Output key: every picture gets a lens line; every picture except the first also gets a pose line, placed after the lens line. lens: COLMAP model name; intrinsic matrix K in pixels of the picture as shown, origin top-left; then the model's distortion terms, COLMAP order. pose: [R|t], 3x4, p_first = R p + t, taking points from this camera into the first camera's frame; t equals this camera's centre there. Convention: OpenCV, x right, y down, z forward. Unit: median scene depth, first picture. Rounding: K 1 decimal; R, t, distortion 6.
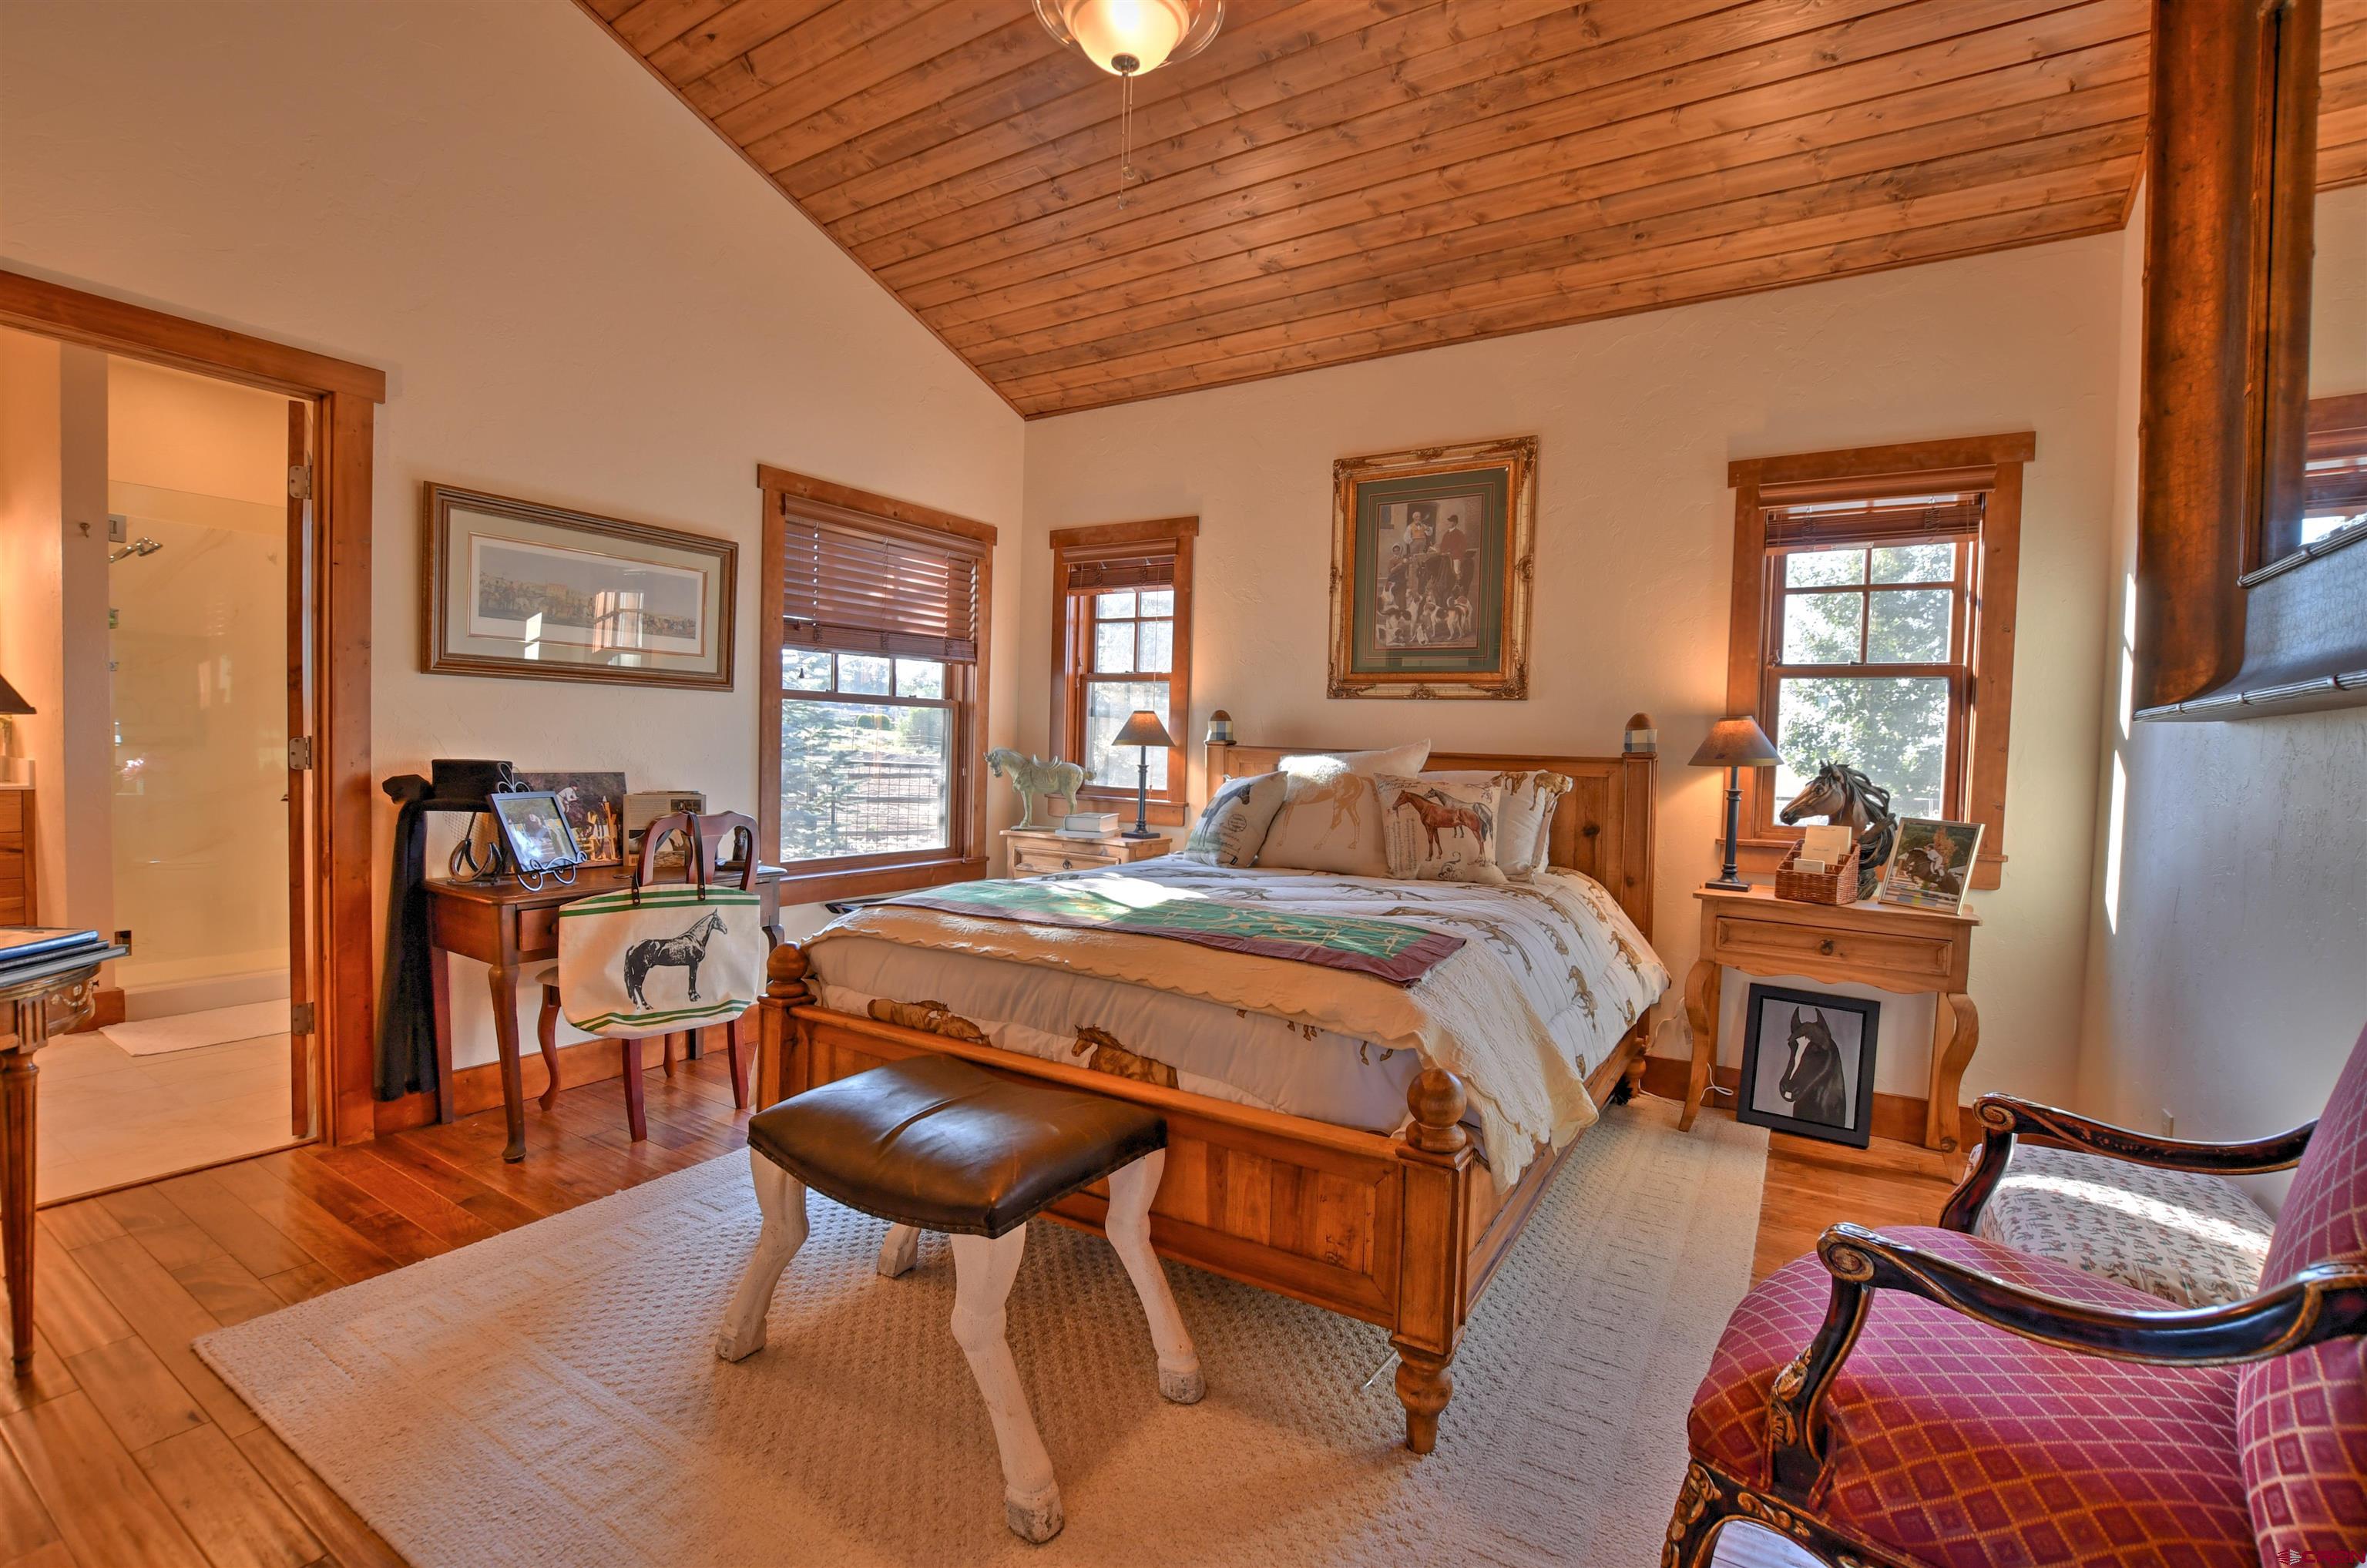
lens RADIAL K [[1045.6, 0, 1180.5], [0, 1045.6, 789.5], [0, 0, 1]] dist [-0.033549, 0.004998]
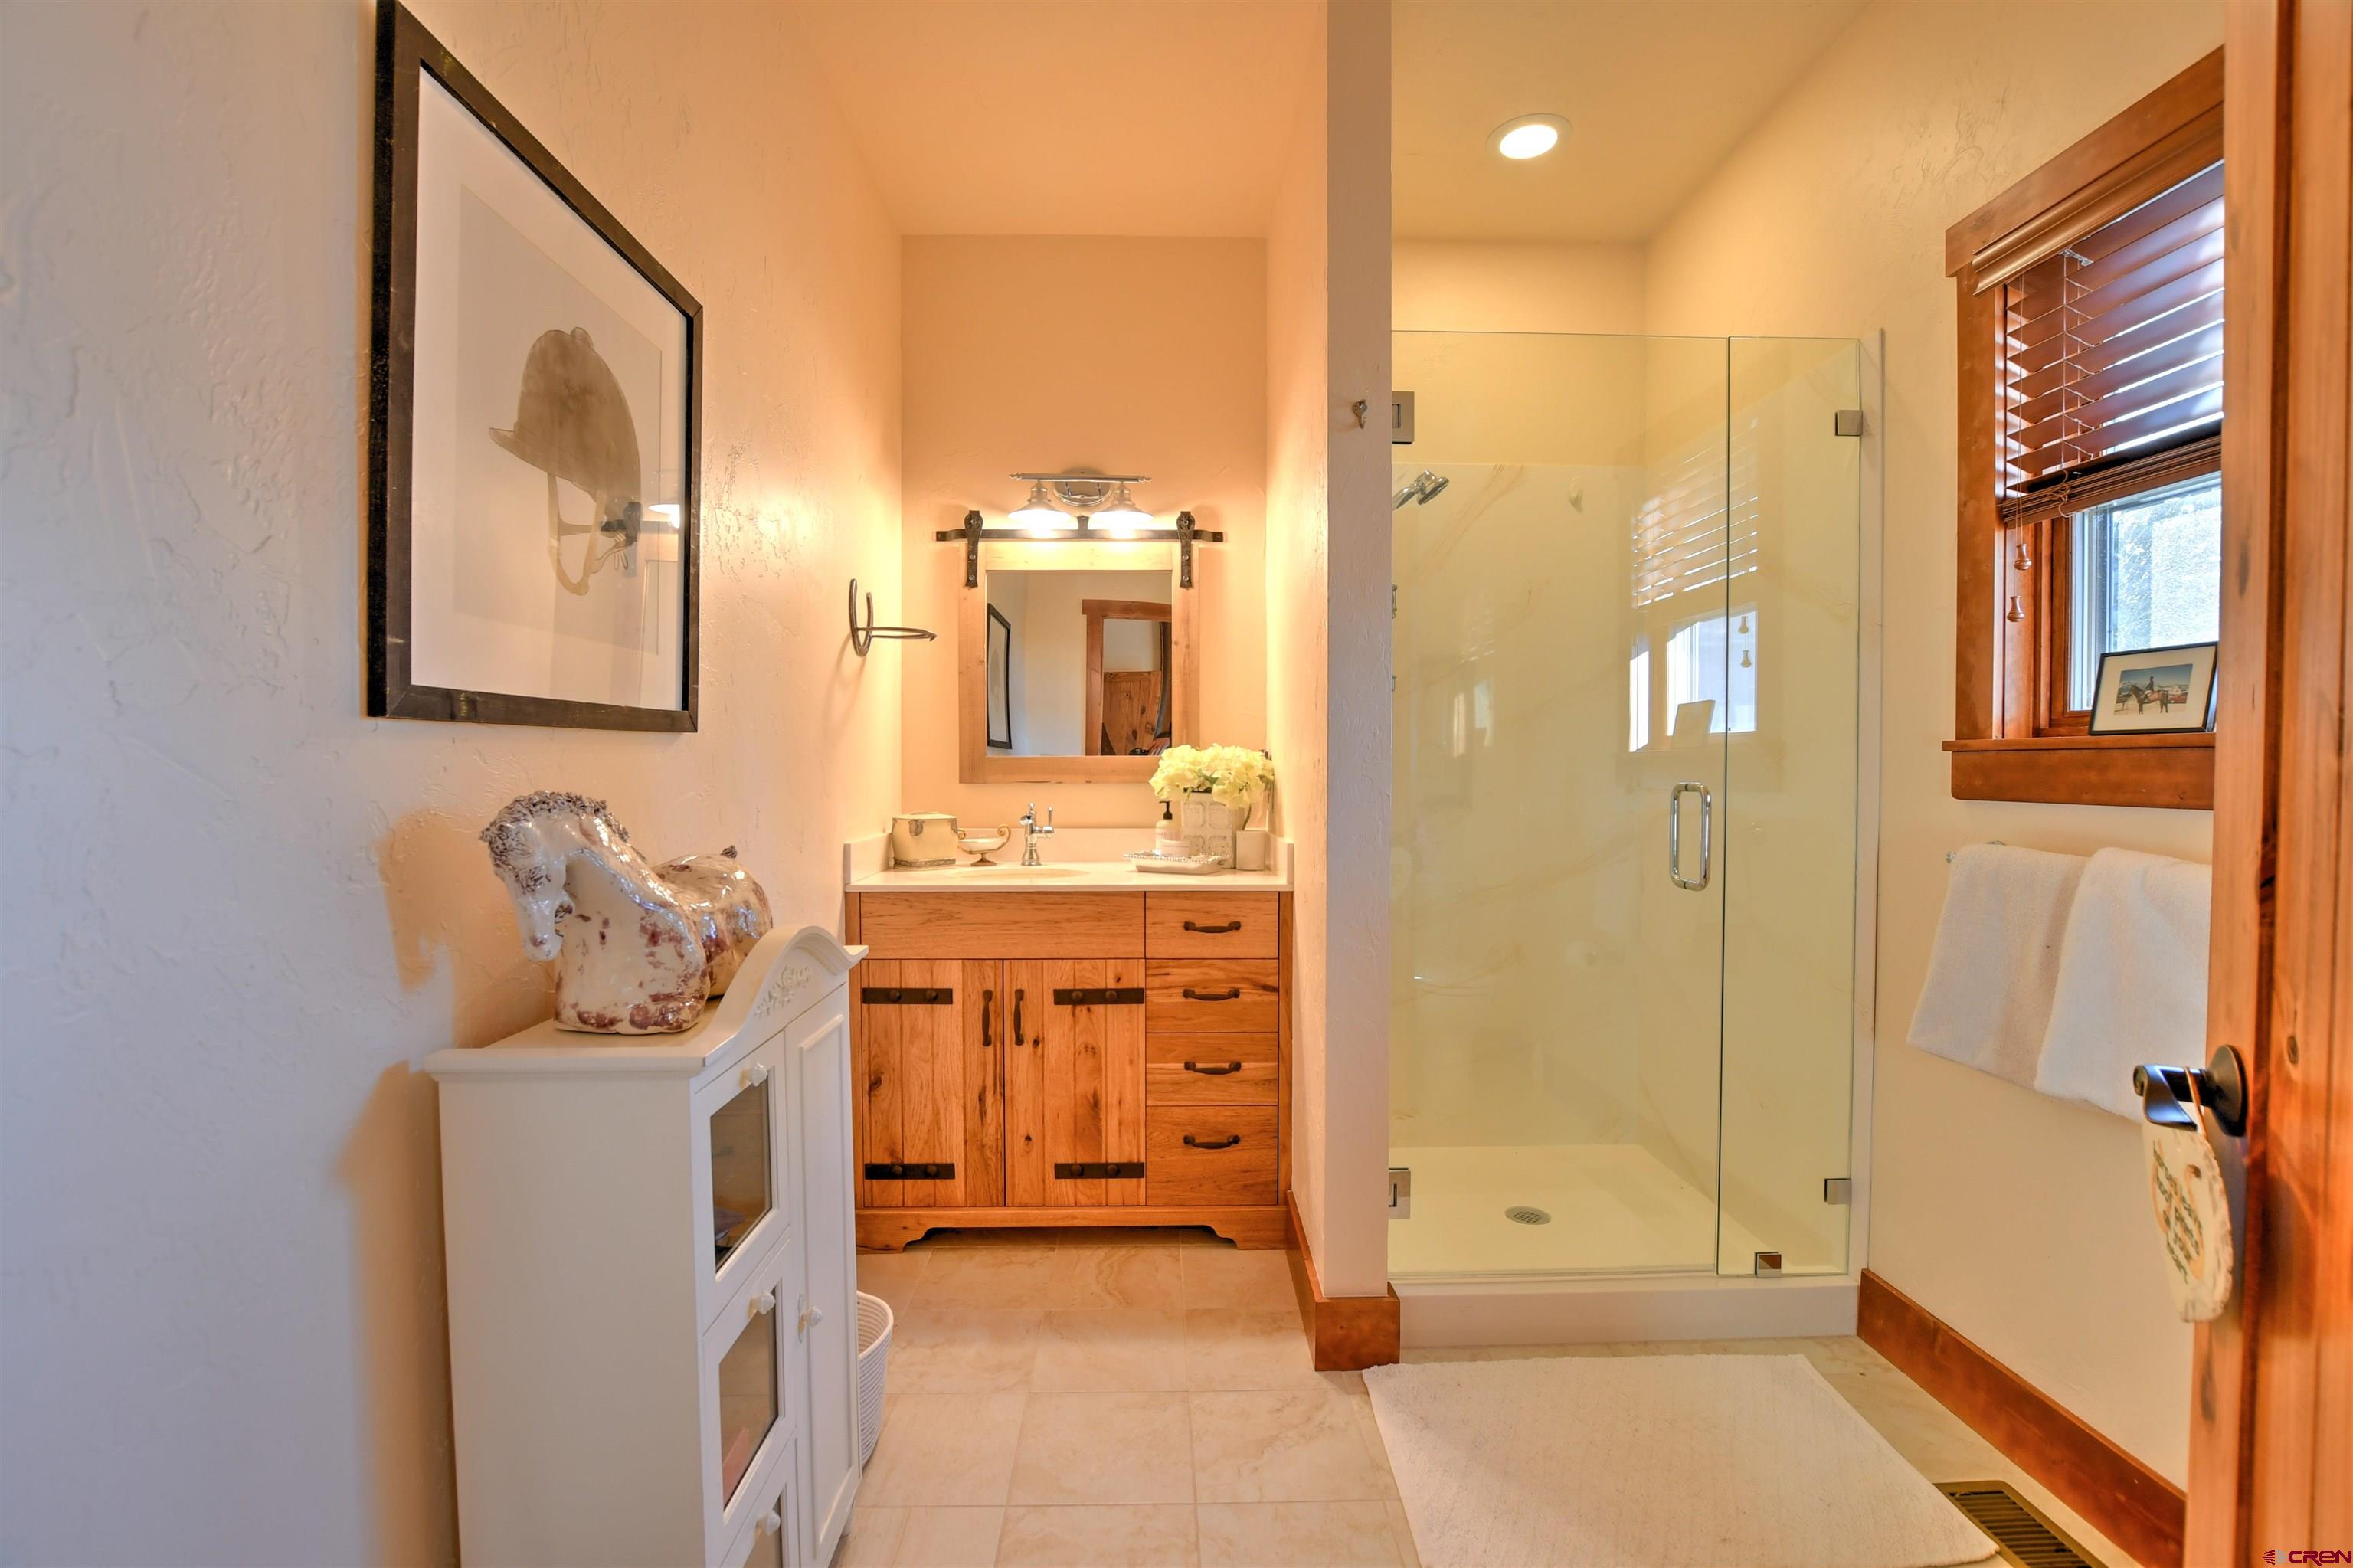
lens RADIAL K [[1039.4, 0, 1177.2], [0, 1039.4, 781.3], [0, 0, 1]] dist [-0.033549, 0.004998]
pose [[0.564448, -0.015567, -0.825322, -0.161465], [-0.015548, 0.999444, -0.029484, -0.013042], [0.825322, 0.029474, 0.563892, 0.144709]]
